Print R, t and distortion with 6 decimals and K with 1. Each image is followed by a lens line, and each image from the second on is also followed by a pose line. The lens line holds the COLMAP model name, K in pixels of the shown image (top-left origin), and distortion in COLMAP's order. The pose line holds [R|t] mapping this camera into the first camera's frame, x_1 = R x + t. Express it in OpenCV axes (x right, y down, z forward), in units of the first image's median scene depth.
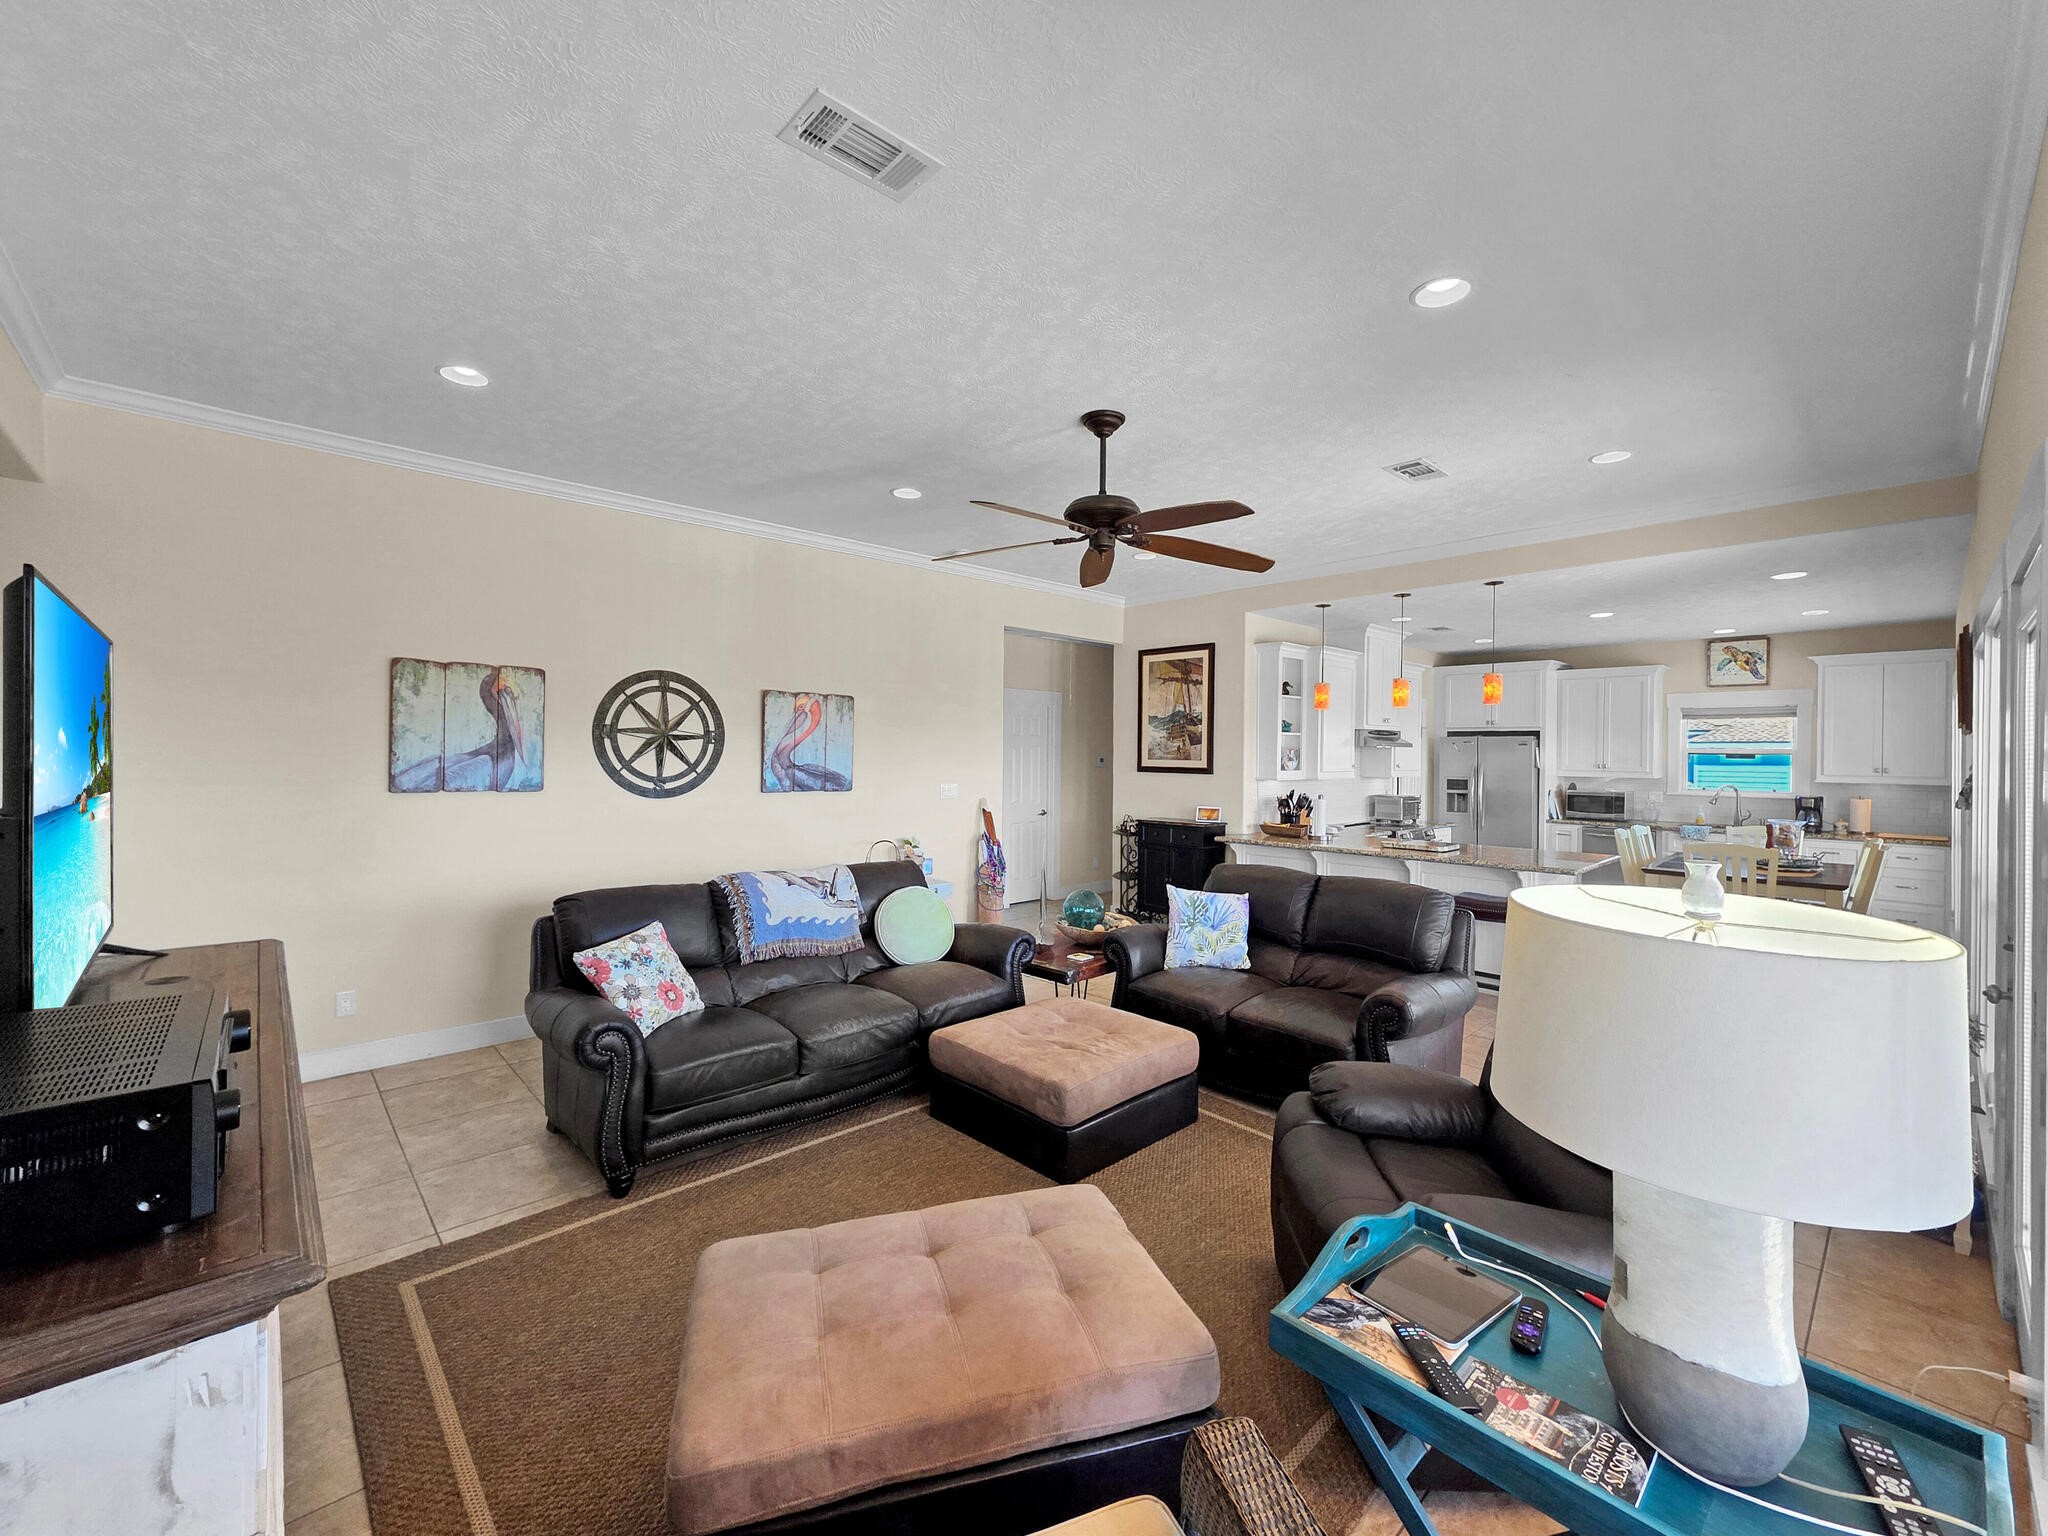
lens RADIAL K [[837.6, 0, 1027.9], [0, 837.6, 760.4], [0, 0, 1]] dist [0.002709, 0.000851]
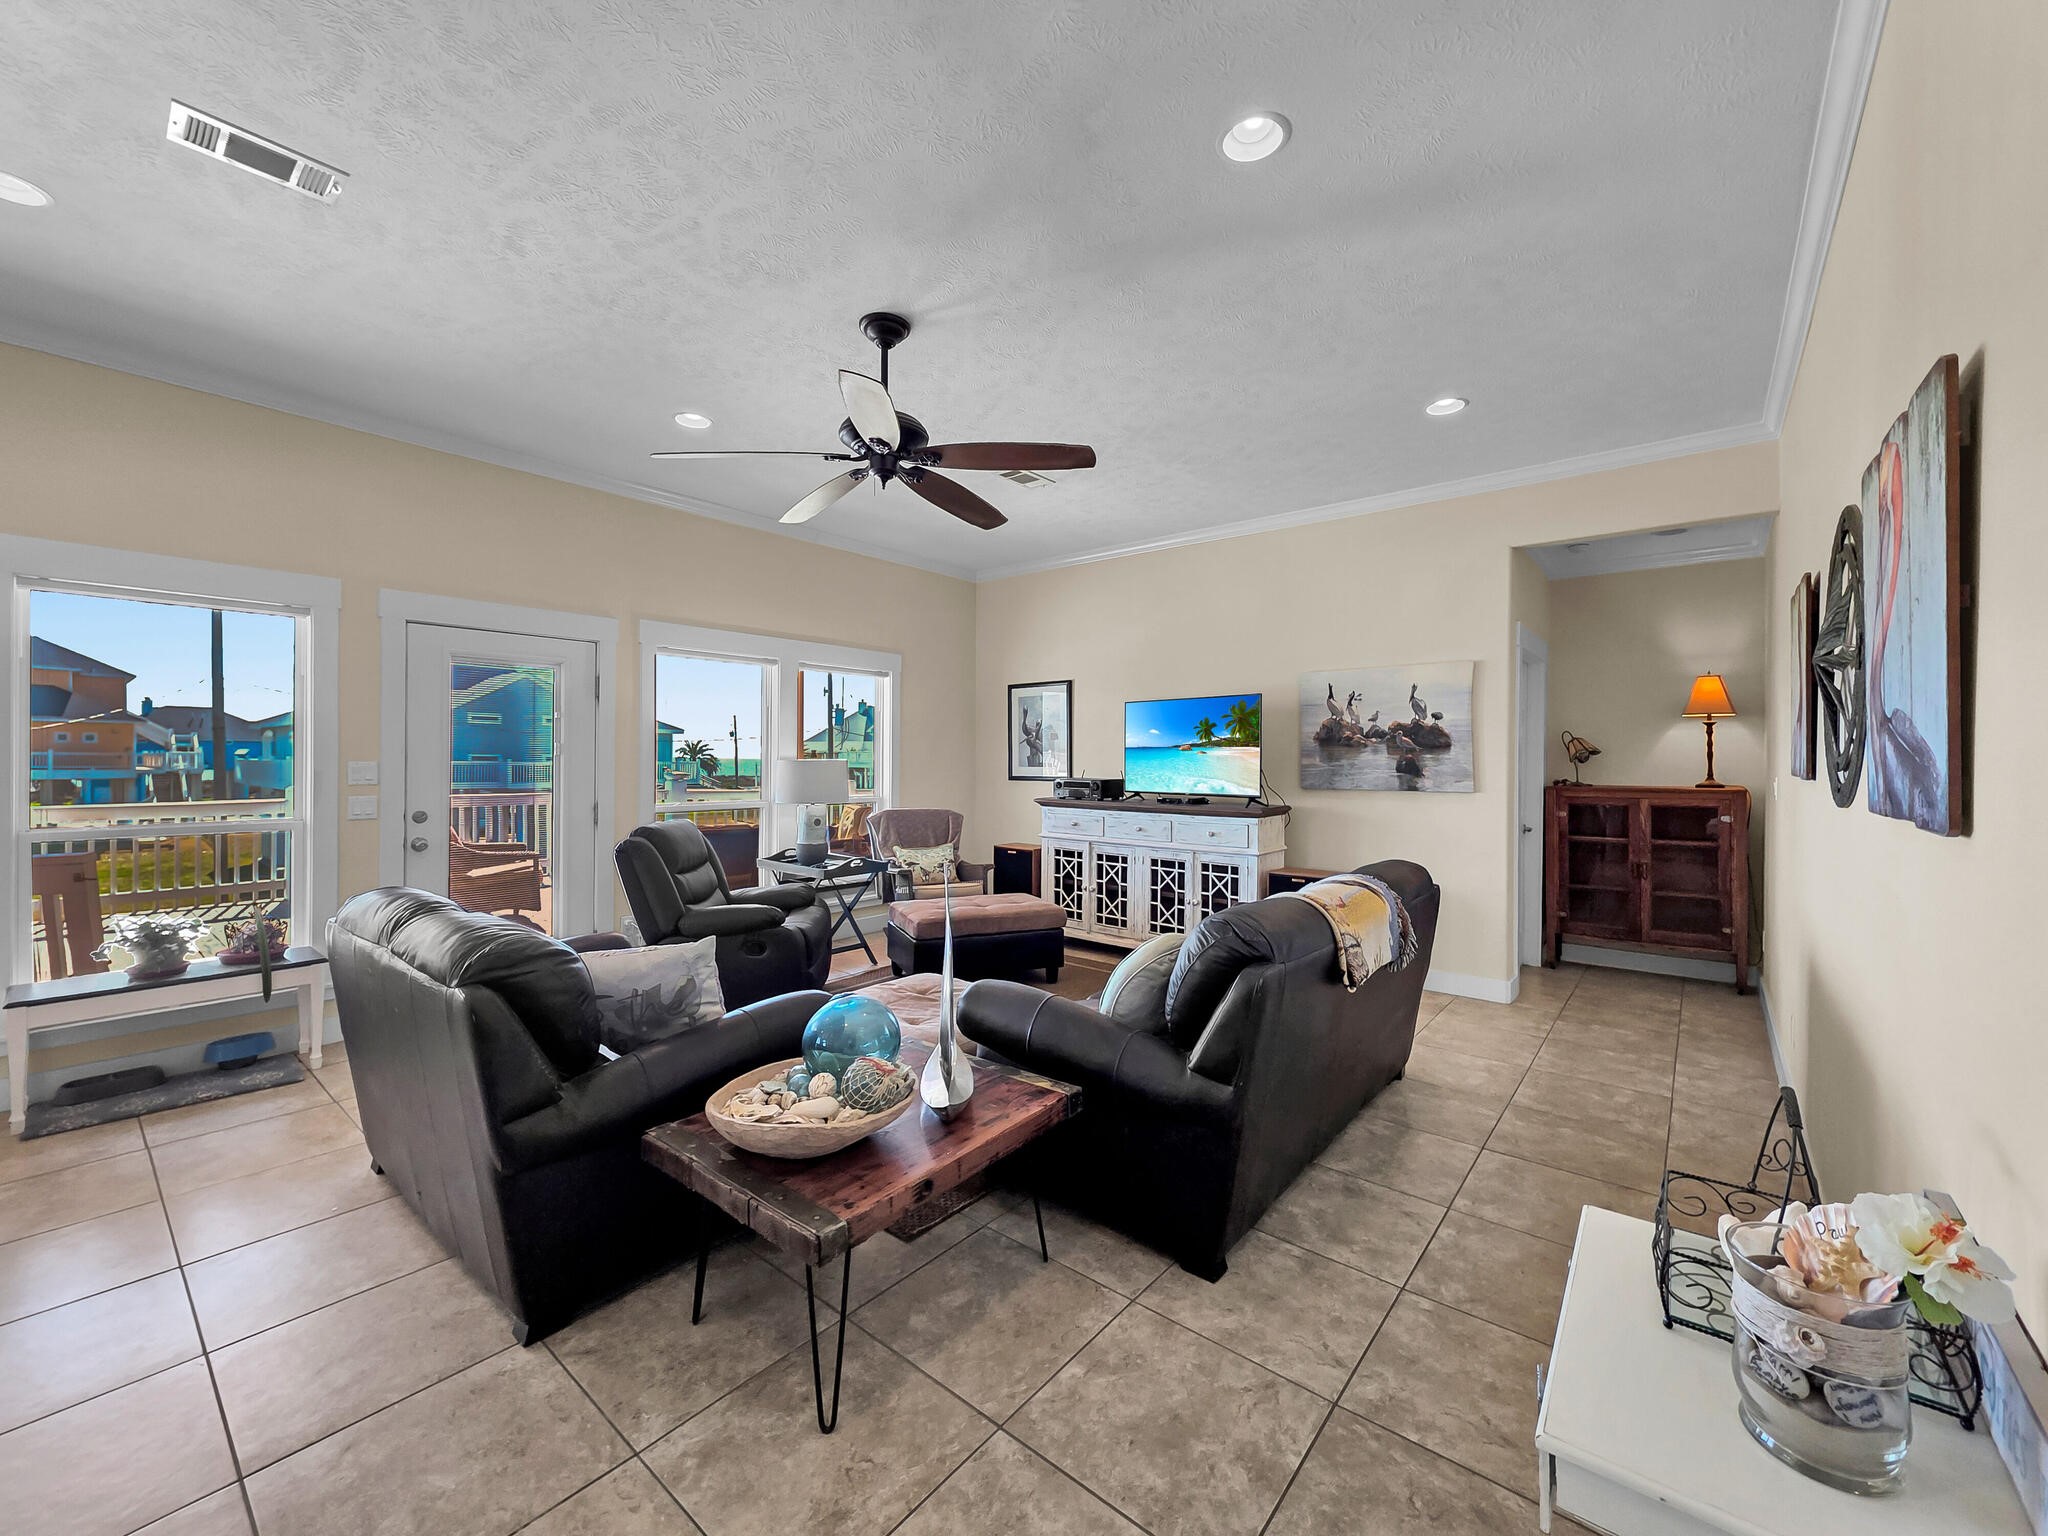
lens RADIAL K [[818.8, 0, 1023.6], [0, 818.8, 757.8], [0, 0, 1]] dist [-0.000151, 0.000413]
pose [[-0.992661, -0.017360, -0.119674, 0.022062], [-0.018325, 0.999808, 0.006969, 0.017071], [0.119530, 0.009110, -0.992789, 0.953683]]
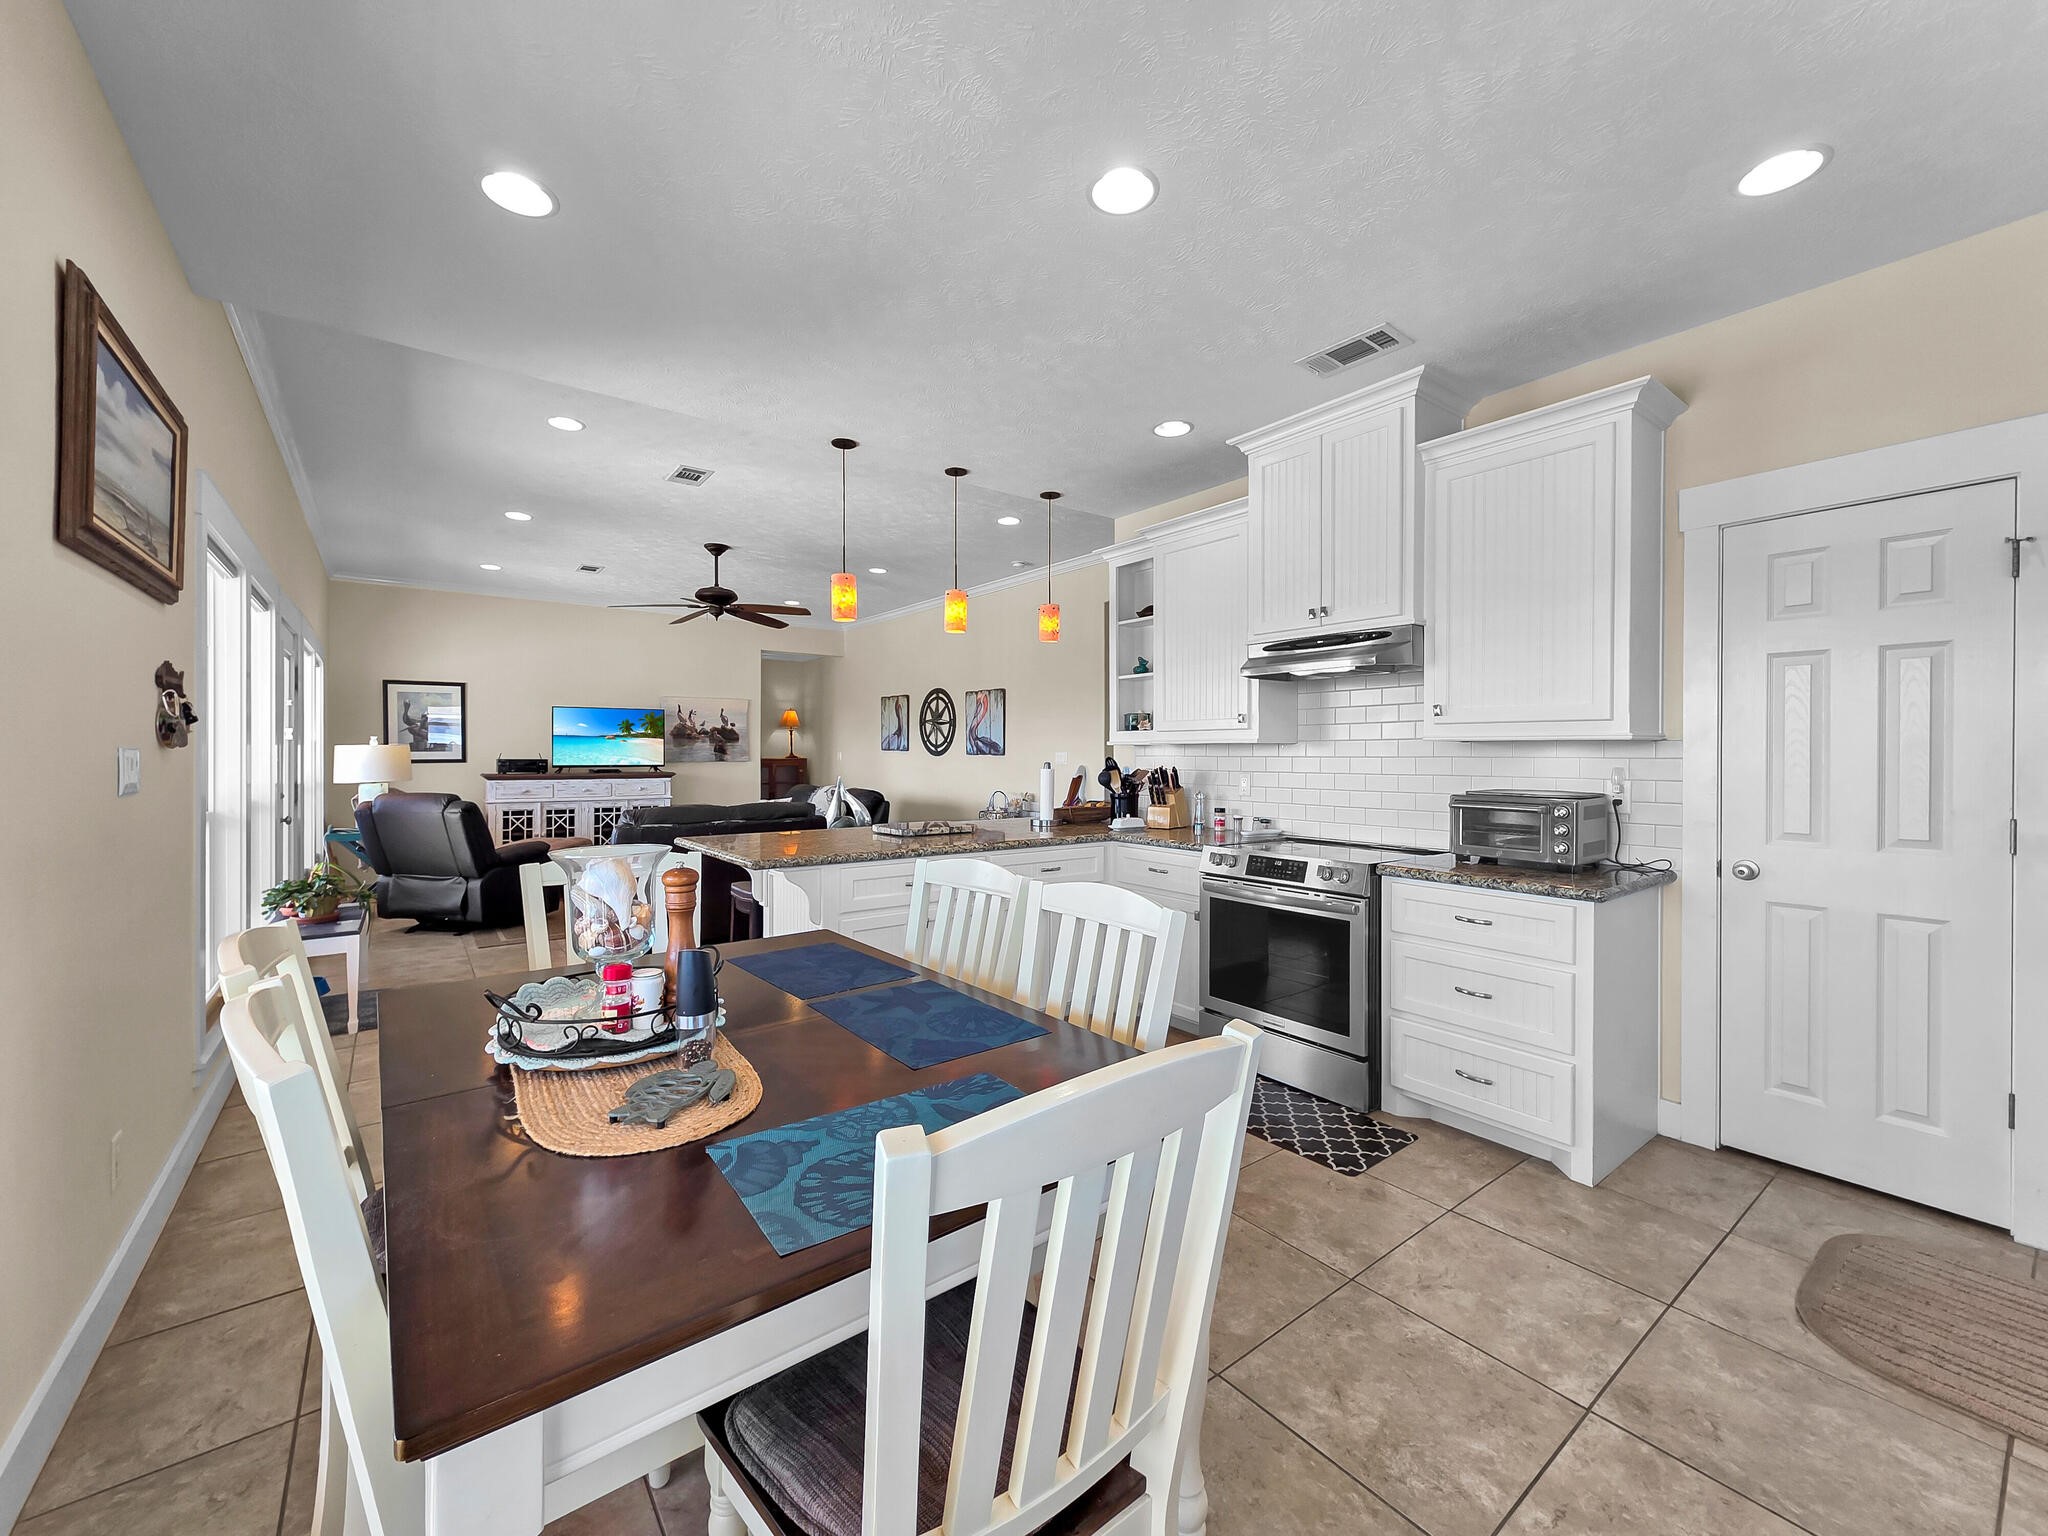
lens RADIAL K [[823.0, 0, 1024.8], [0, 823.0, 754.2], [0, 0, 1]] dist [0.000808, -0.000153]
pose [[-0.103247, -0.008828, -0.994617, 0.958610], [-0.011926, 0.999900, -0.007637, 0.036564], [0.994584, 0.011074, -0.103342, 0.966814]]
